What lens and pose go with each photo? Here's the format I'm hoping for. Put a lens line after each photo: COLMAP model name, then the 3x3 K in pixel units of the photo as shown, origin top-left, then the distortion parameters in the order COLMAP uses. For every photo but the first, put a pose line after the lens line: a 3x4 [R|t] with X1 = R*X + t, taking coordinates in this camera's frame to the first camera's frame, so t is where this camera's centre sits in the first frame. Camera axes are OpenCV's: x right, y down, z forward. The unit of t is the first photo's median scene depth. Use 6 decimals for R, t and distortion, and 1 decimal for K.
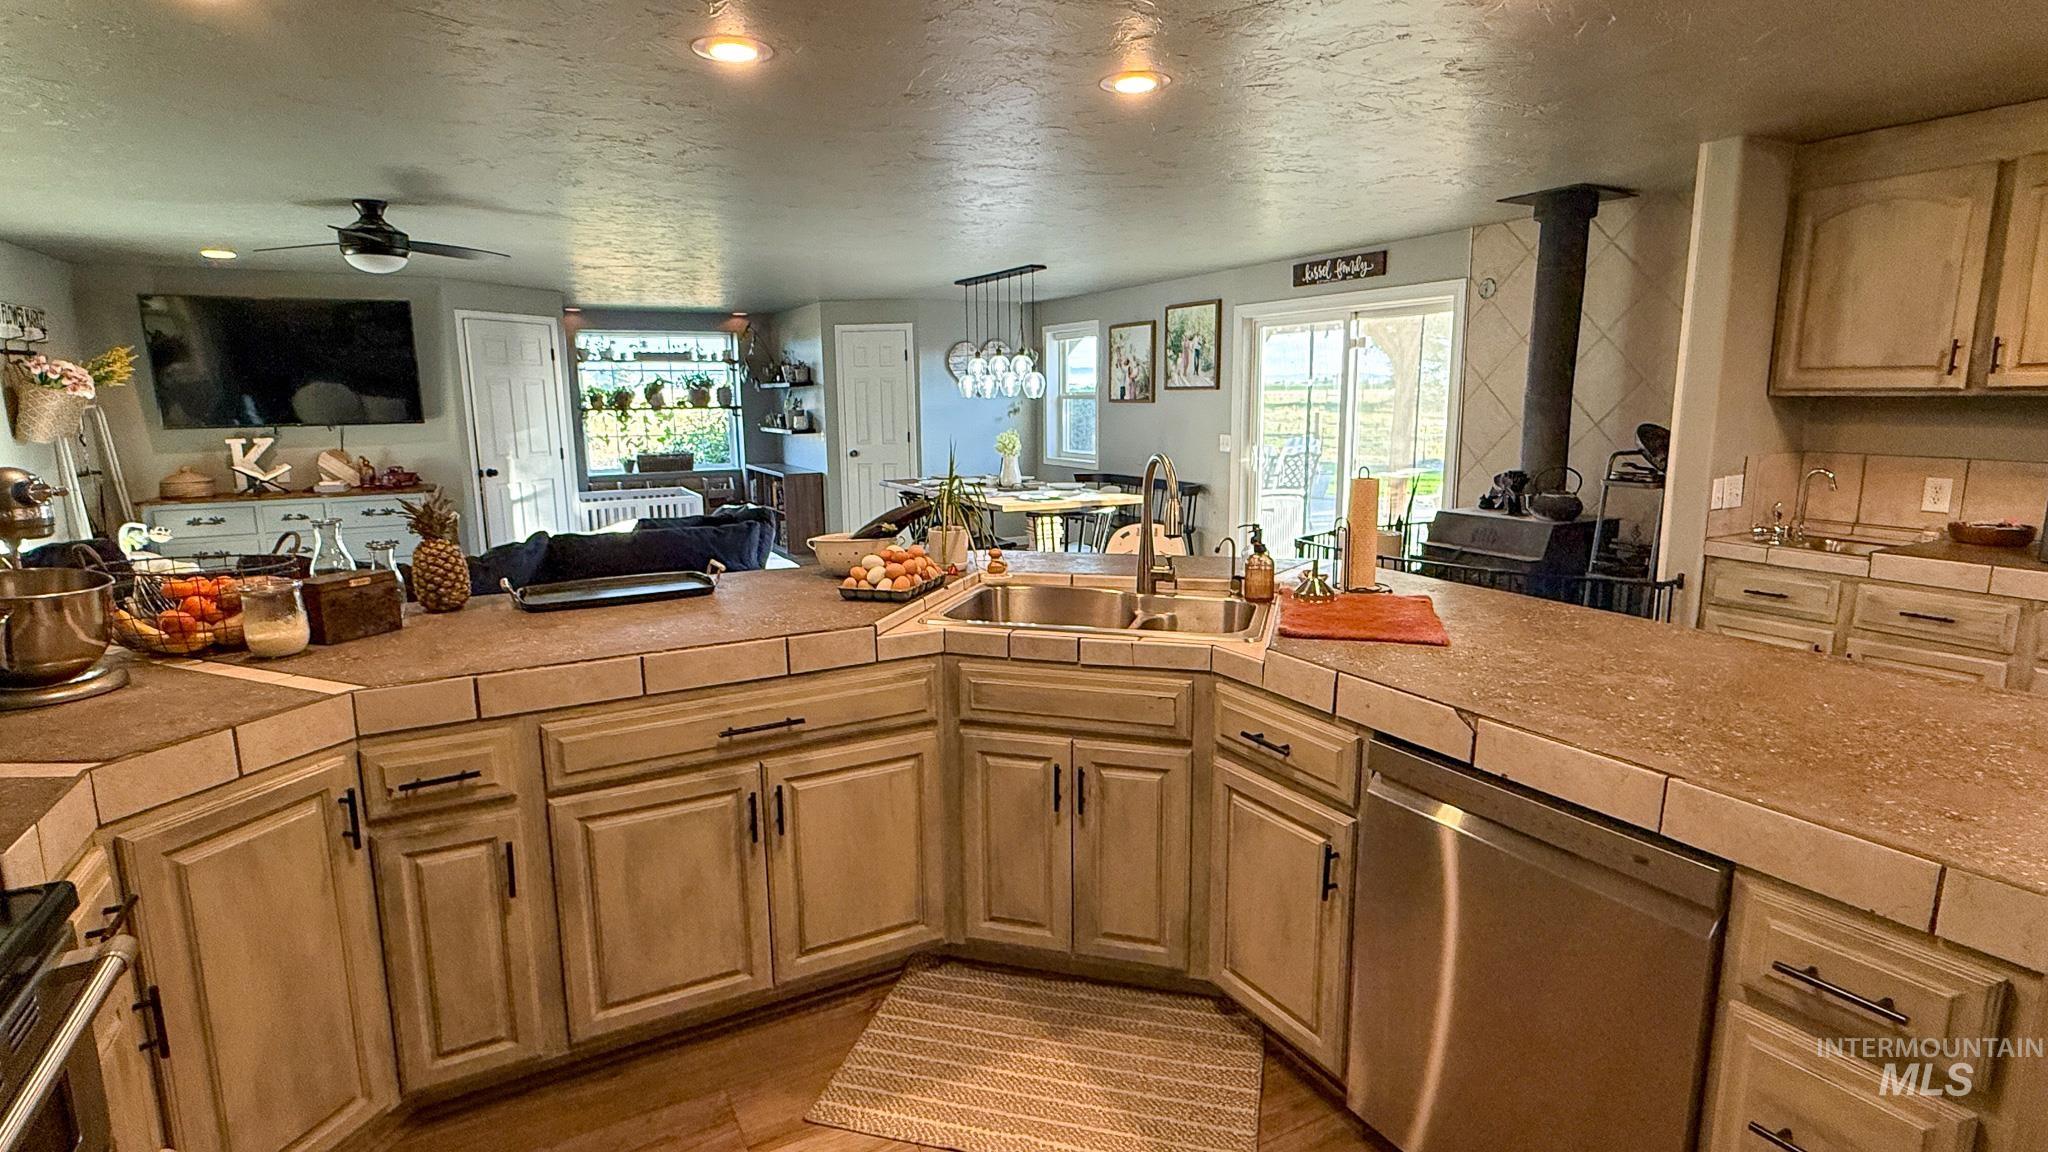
lens RADIAL K [[1014.3, 0, 1021.6], [0, 1014.3, 573.7], [0, 0, 1]] dist [-0.001540, 0.000269]
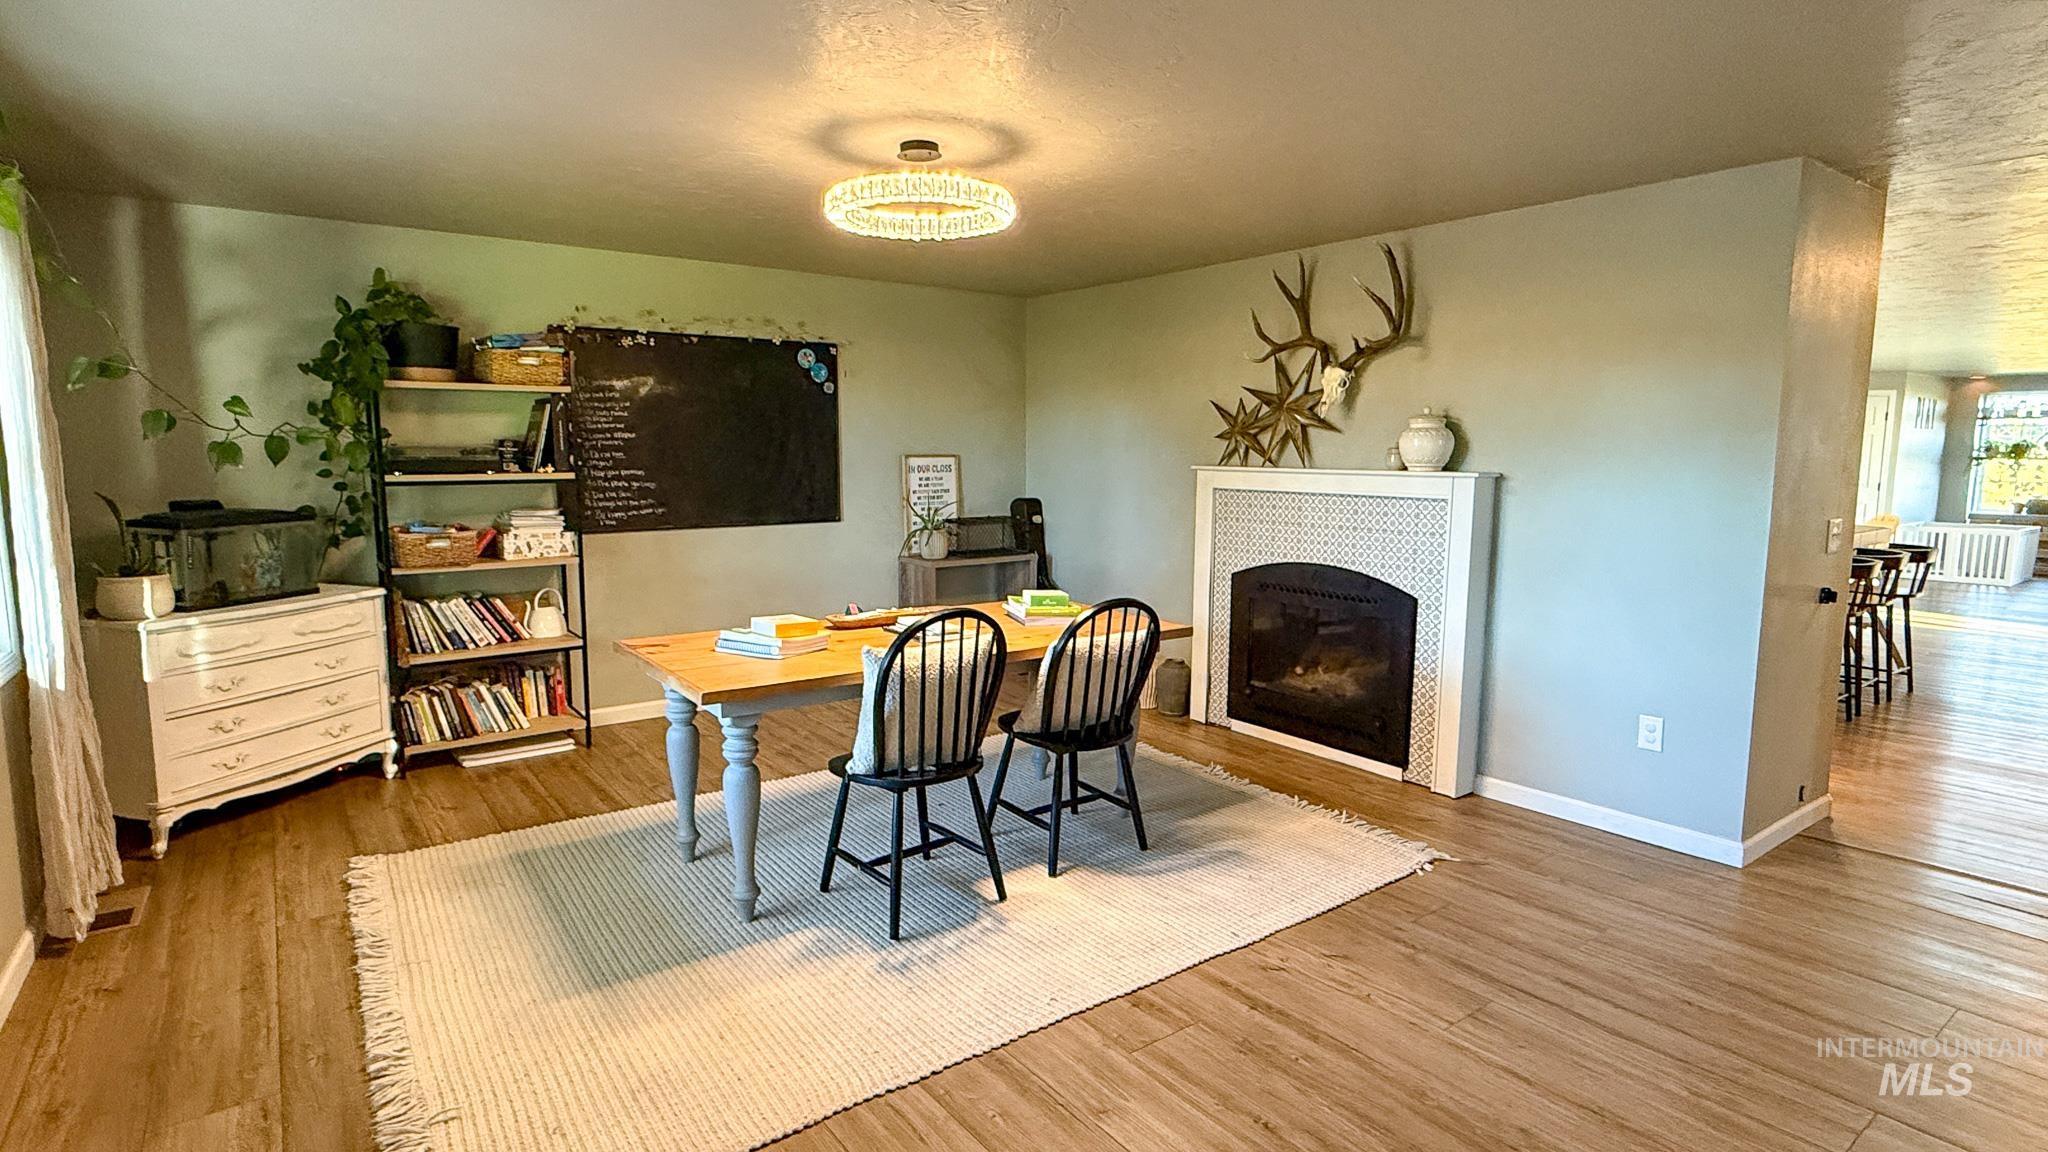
lens RADIAL K [[1014.3, 0, 1021.6], [0, 1014.3, 573.7], [0, 0, 1]] dist [-0.001540, 0.000269]
pose [[0.118841, 0.130682, -0.984276, 0.861422], [-0.182672, 0.977258, 0.107694, 0.068439], [0.975965, 0.167002, 0.140011, -0.346540]]
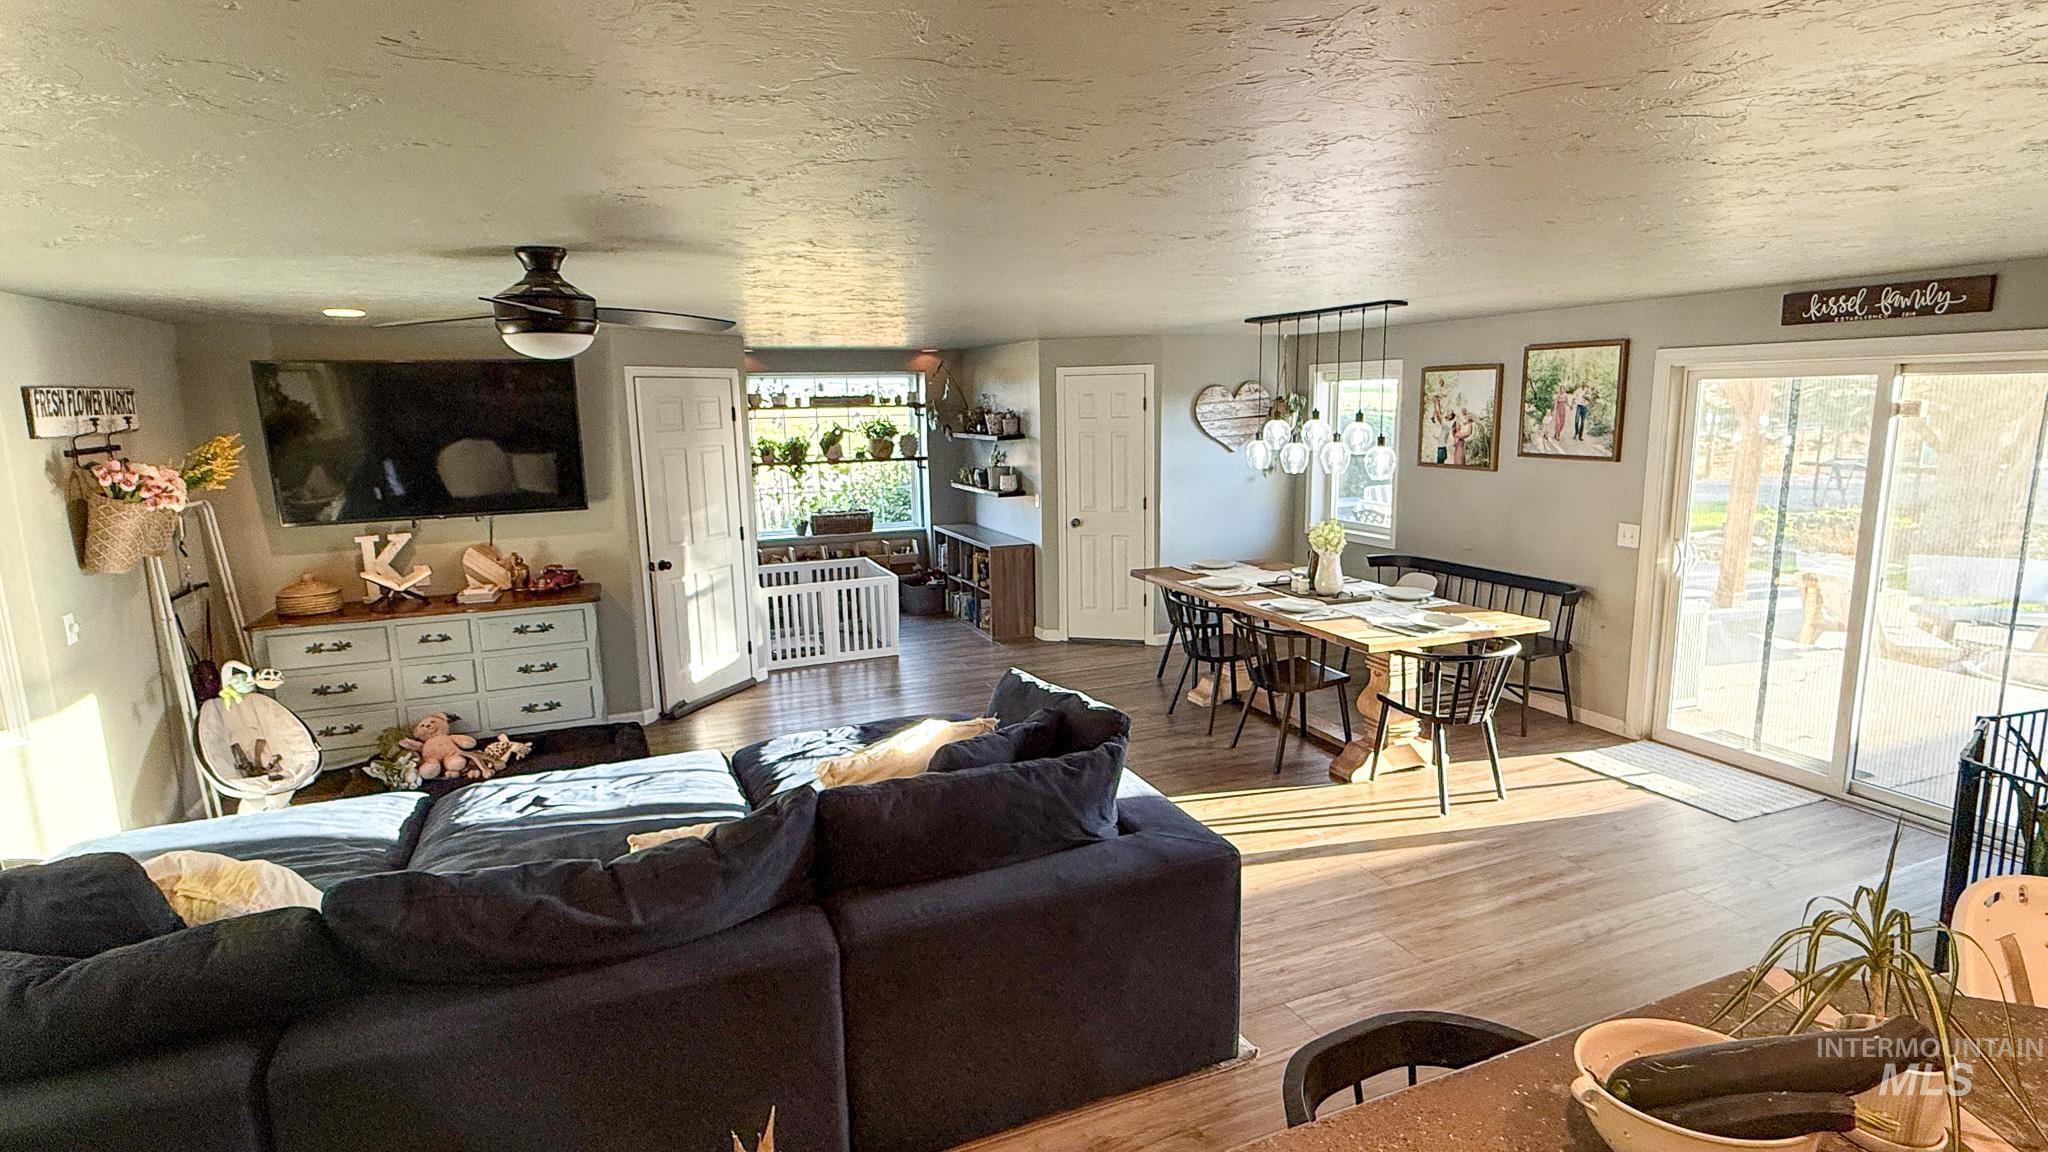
lens RADIAL K [[1011.1, 0, 1018.4], [0, 1011.1, 573.8], [0, 0, 1]] dist [-0.001576, 0.000796]
pose [[0.994321, 0.010064, -0.105947, -0.155839], [-0.010431, 0.999941, -0.002904, -0.093110], [0.105912, 0.003993, 0.994367, 0.227271]]
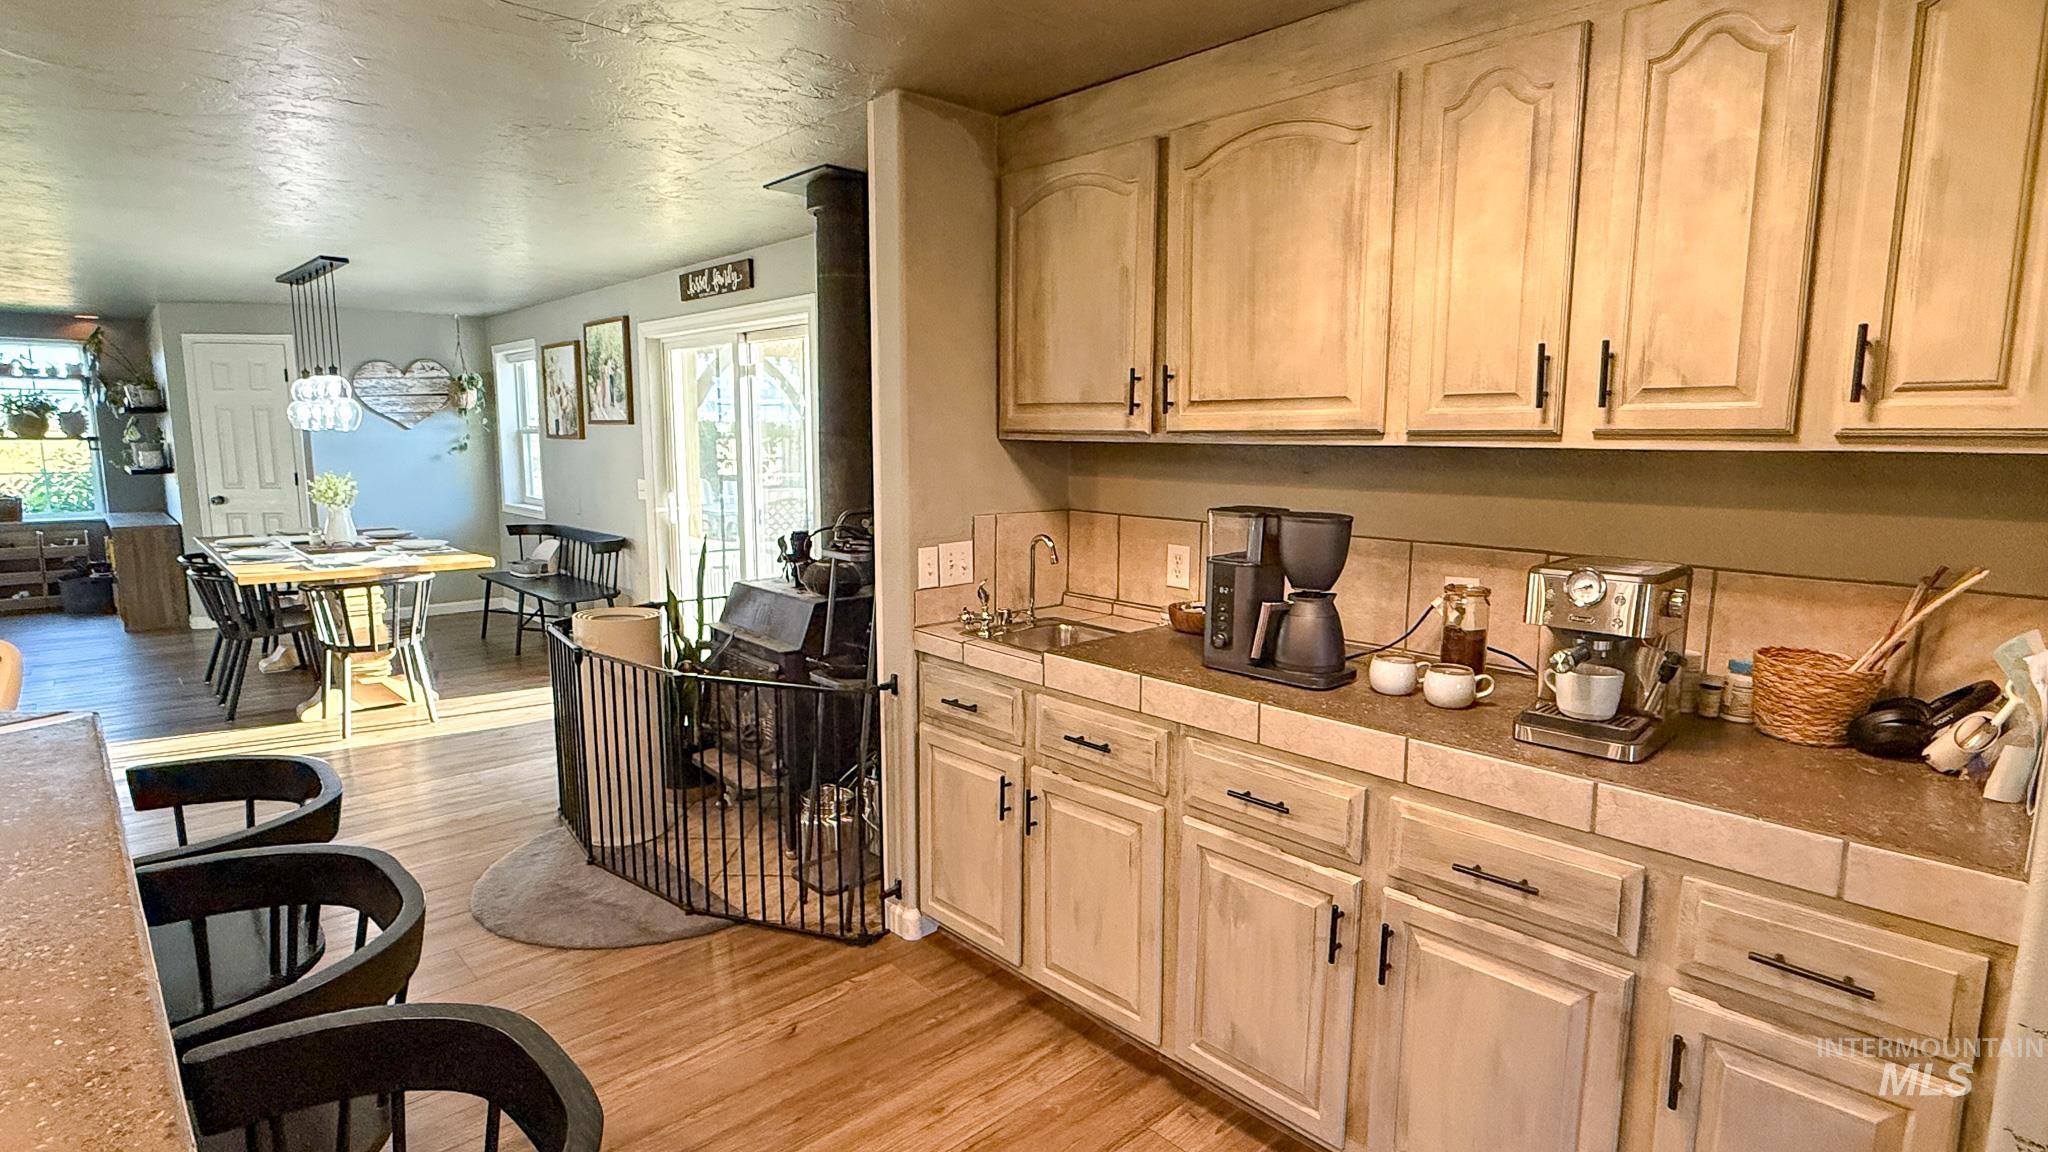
lens RADIAL K [[1014.3, 0, 1021.6], [0, 1014.3, 573.7], [0, 0, 1]] dist [-0.001540, 0.000269]
pose [[0.966240, -0.020081, 0.256862, 0.281217], [0.029582, 0.999012, -0.033180, -0.023885], [-0.255942, 0.039658, 0.965878, 0.127886]]
